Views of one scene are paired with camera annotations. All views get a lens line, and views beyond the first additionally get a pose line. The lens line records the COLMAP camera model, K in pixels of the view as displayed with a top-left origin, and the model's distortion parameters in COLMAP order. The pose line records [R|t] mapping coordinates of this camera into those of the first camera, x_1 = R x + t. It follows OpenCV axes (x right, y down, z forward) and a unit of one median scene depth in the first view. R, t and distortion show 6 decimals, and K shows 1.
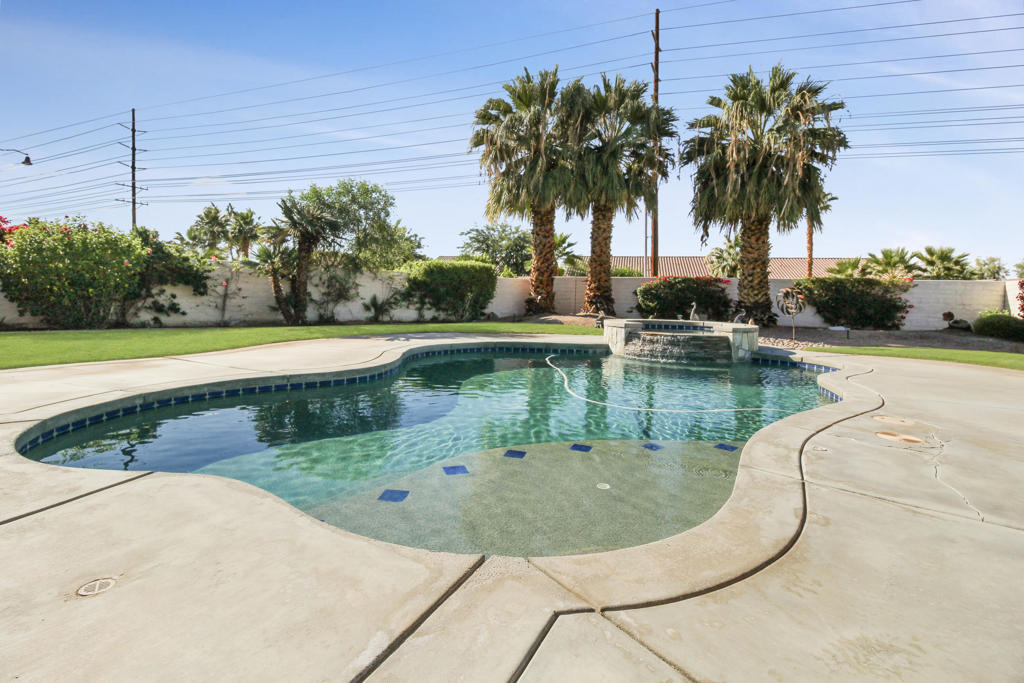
lens RADIAL K [[487.3, 0, 511.7], [0, 487.3, 308.0], [0, 0, 1]] dist [-0.000011, -0.019144]
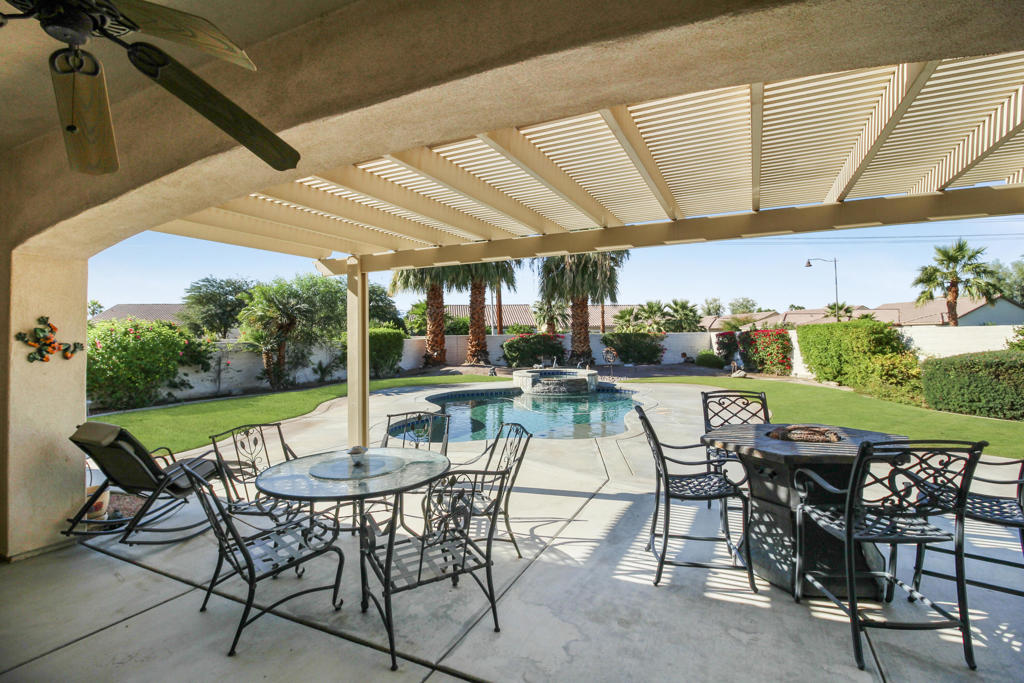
lens RADIAL K [[485.4, 0, 512.9], [0, 485.4, 327.7], [0, 0, 1]] dist [-0.015230, -0.000626]
pose [[0.926609, -0.031185, 0.374730, -0.281668], [0.044933, 0.998597, -0.028004, -0.053707], [-0.373332, 0.042787, 0.926711, -0.351491]]
